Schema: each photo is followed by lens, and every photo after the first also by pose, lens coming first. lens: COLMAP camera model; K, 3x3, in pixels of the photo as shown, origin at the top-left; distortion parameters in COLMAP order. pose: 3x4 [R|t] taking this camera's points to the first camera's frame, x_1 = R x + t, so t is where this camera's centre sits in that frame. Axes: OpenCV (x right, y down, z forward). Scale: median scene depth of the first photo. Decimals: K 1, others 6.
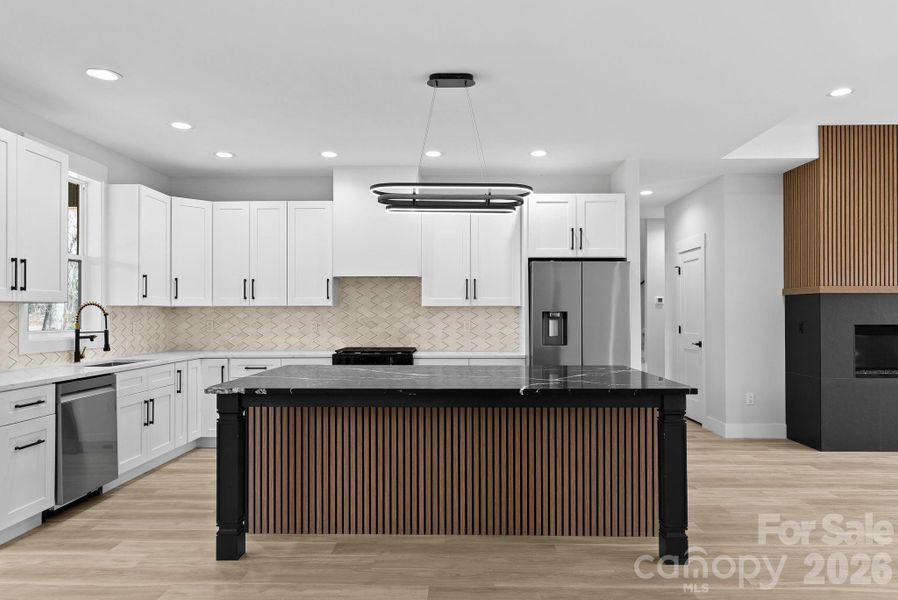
lens RADIAL K [[611.8, 0, 450.6], [0, 611.8, 297.5], [0, 0, 1]] dist [0.037948, 0.001534]
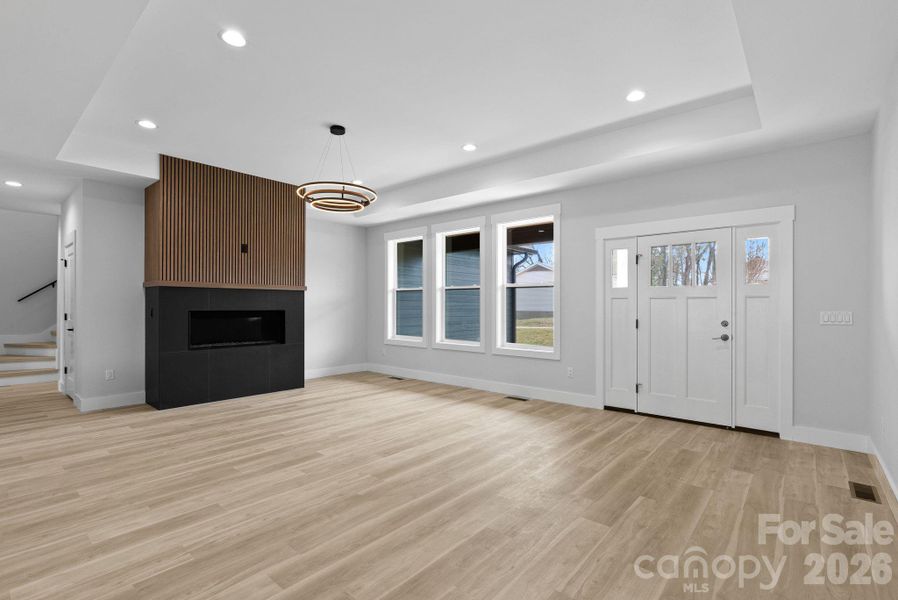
lens RADIAL K [[429.0, 0, 451.8], [0, 429.0, 299.0], [0, 0, 1]] dist [-0.011065, 0.002788]
pose [[0.642557, 0.014680, 0.766097, 0.304875], [-0.026620, 0.999641, 0.003172, 0.000219], [-0.765775, -0.022432, 0.642717, -0.021644]]
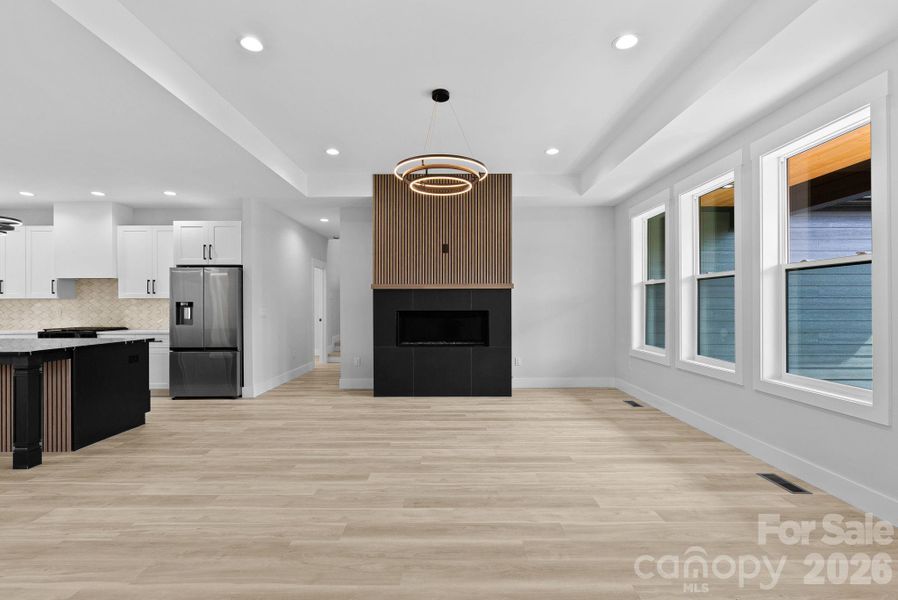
lens RADIAL K [[429.0, 0, 453.3], [0, 429.0, 305.0], [0, 0, 1]] dist [-0.011065, 0.002788]
pose [[0.999998, -0.001366, -0.001299, 0.771872], [0.001404, 0.999554, 0.029830, 0.000238], [0.001258, -0.029831, 0.999554, -0.011393]]
